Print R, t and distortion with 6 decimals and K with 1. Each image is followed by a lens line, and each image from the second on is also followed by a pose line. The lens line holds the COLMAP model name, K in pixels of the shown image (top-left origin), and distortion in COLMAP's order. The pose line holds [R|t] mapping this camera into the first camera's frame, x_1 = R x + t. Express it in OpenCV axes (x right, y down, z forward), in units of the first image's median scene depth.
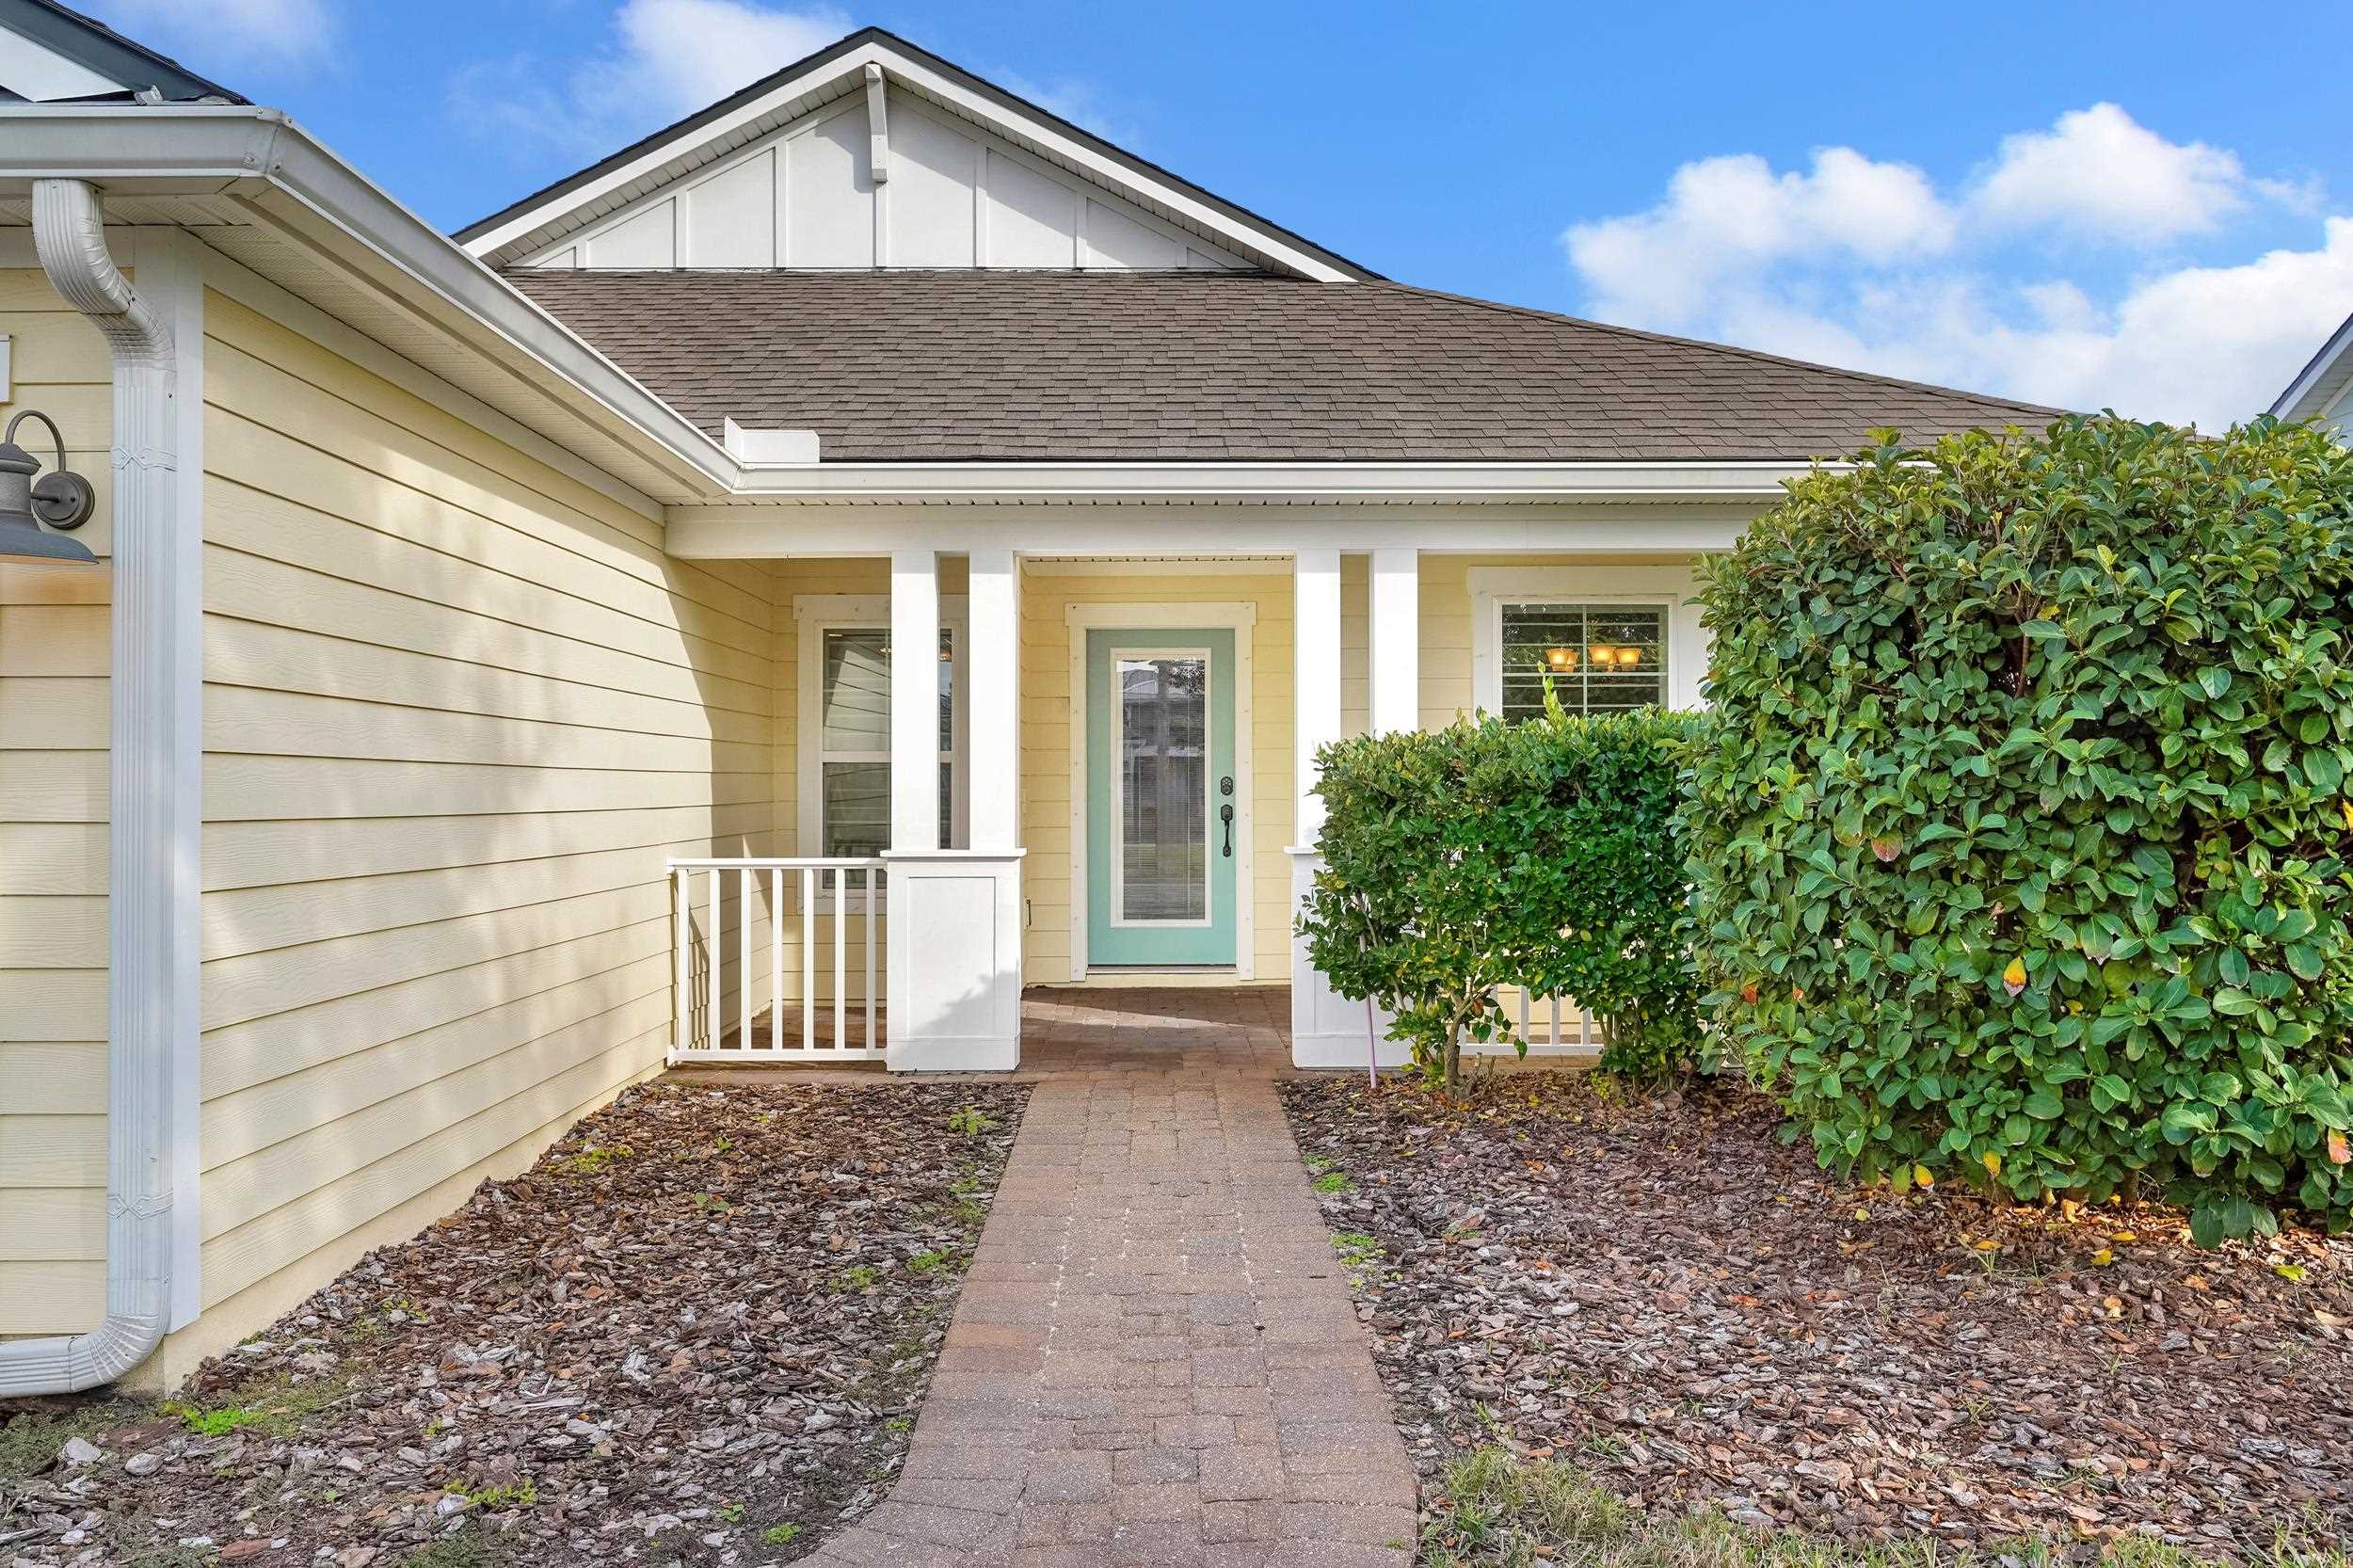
lens RADIAL K [[1759.8, 0, 1175.1], [0, 1759.8, 785.6], [0, 0, 1]] dist [-0.009122, -0.001913]
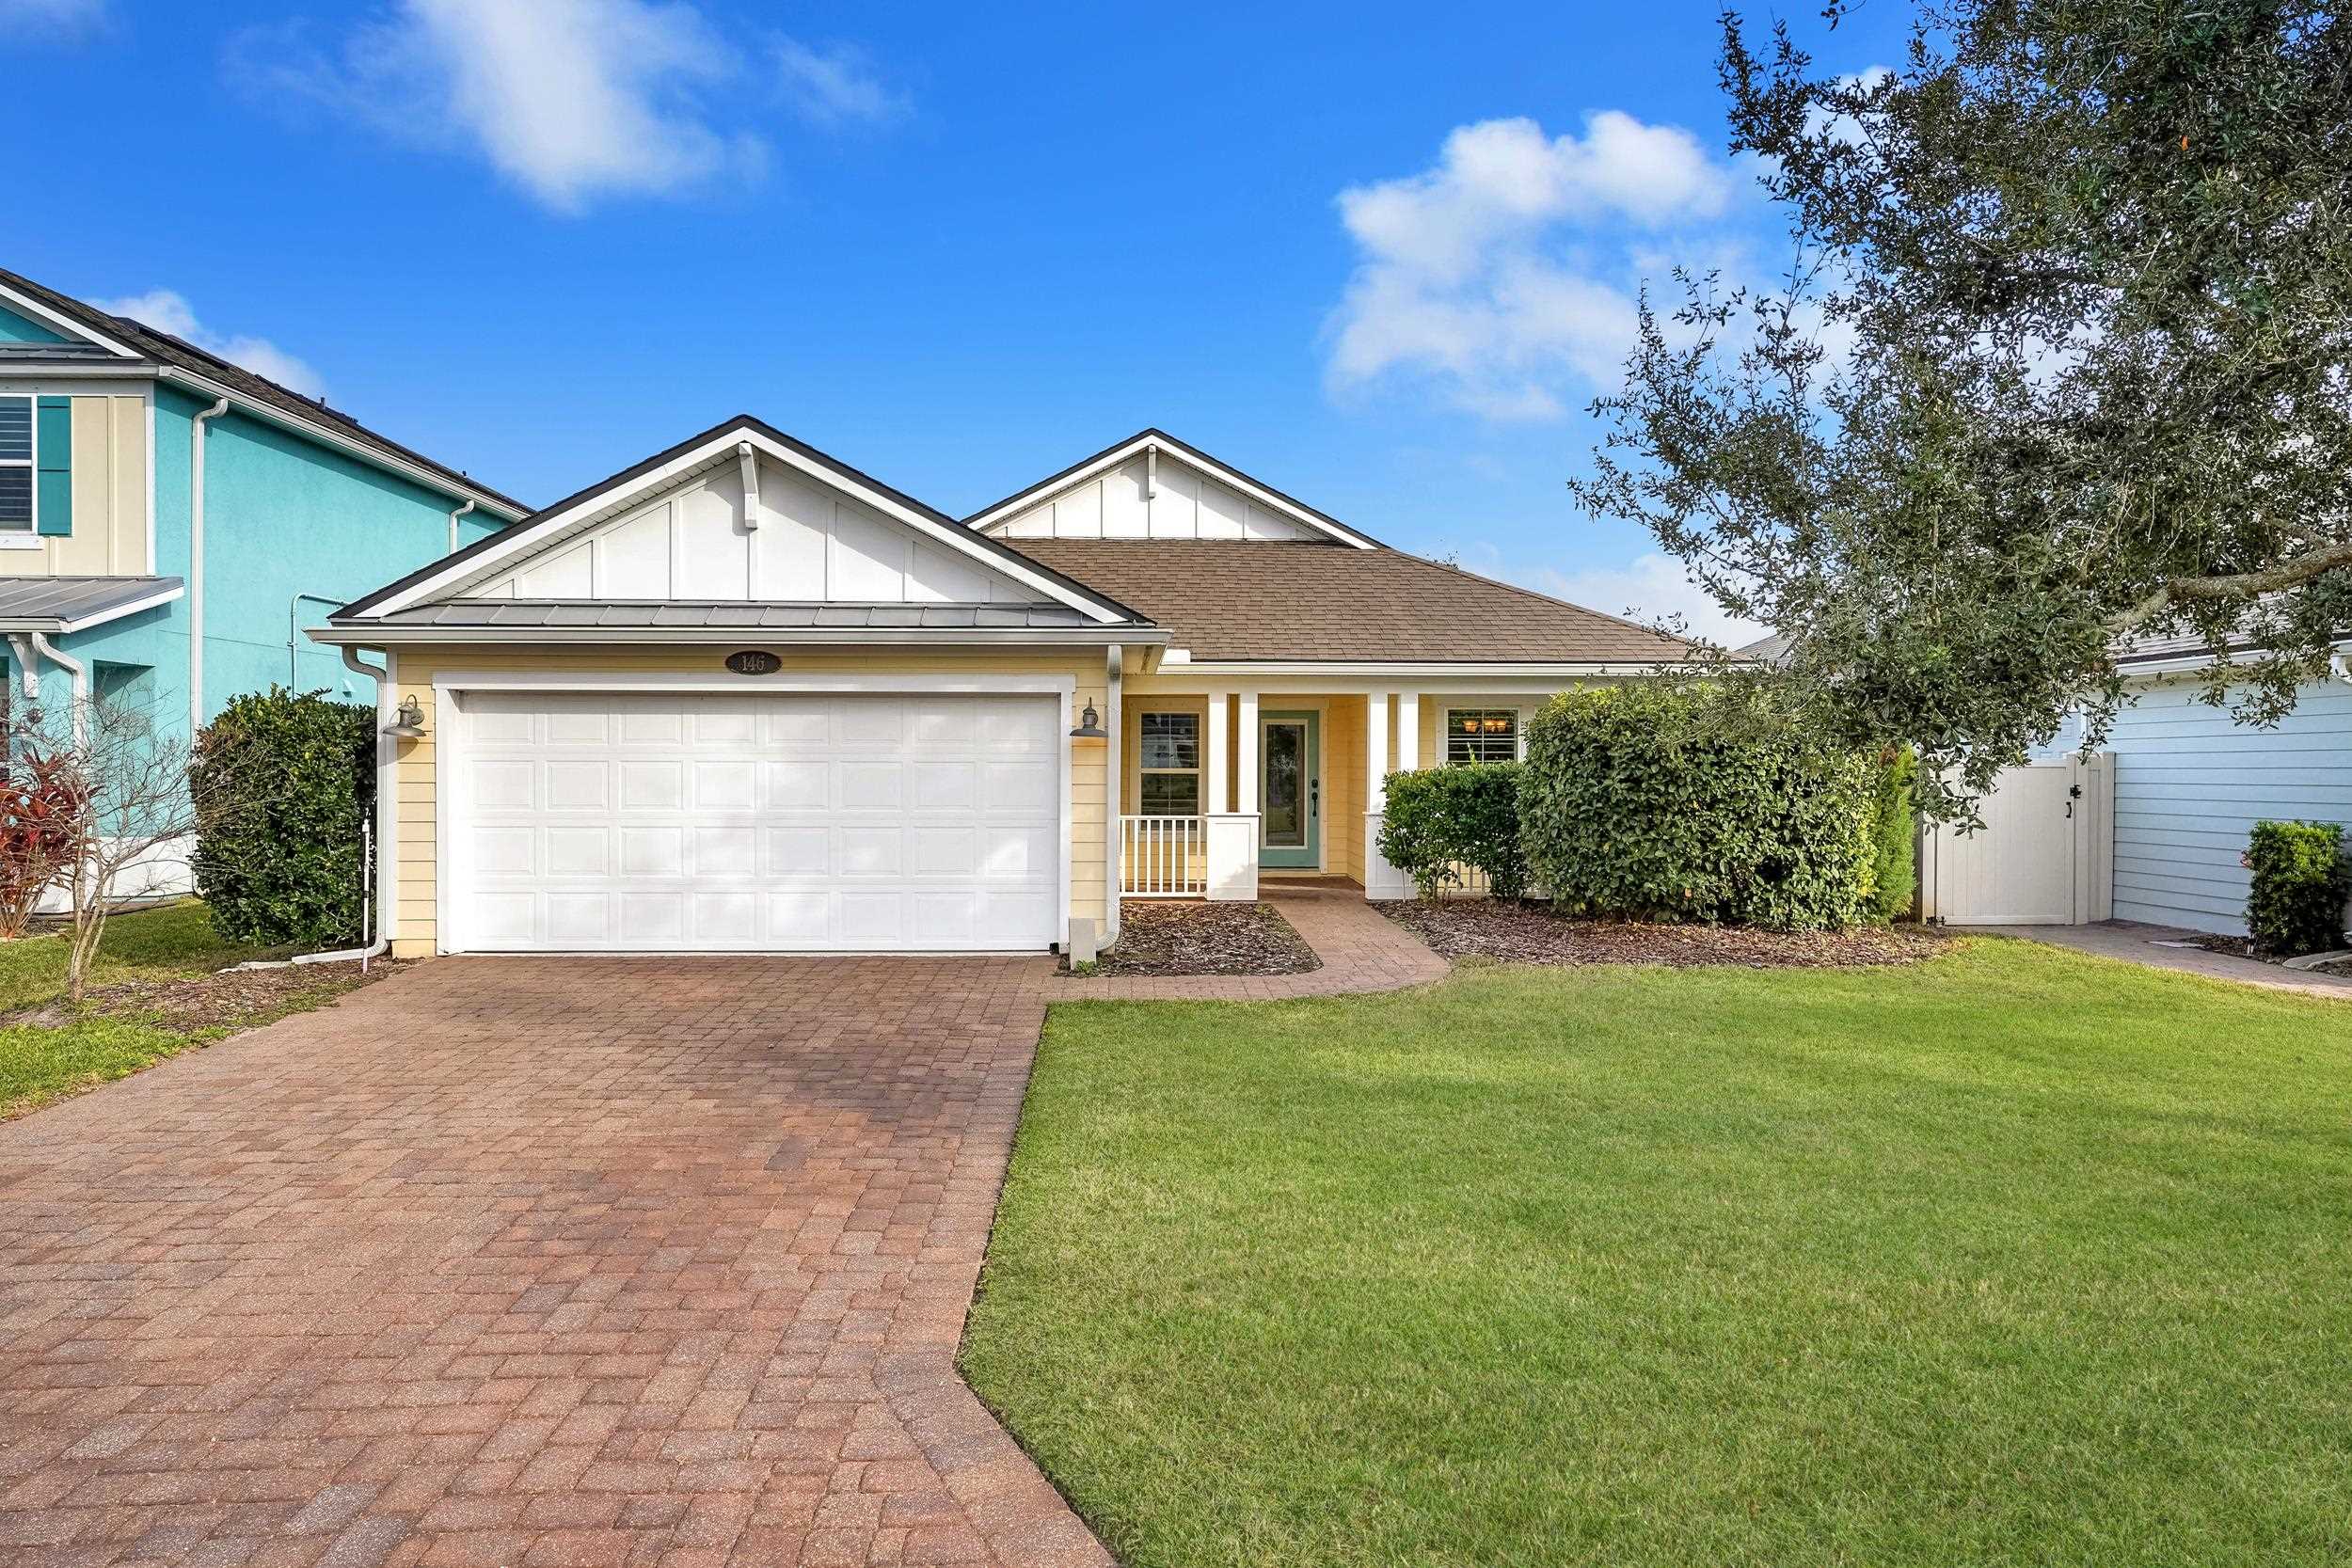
lens RADIAL K [[1492.9, 0, 1176.7], [0, 1492.9, 781.1], [0, 0, 1]] dist [0.000525, 0.000097]
pose [[0.999237, 0.004785, 0.038757, -0.320659], [-0.005293, 0.999901, 0.013032, -0.039436], [-0.038690, -0.013228, 0.999164, -1.243324]]
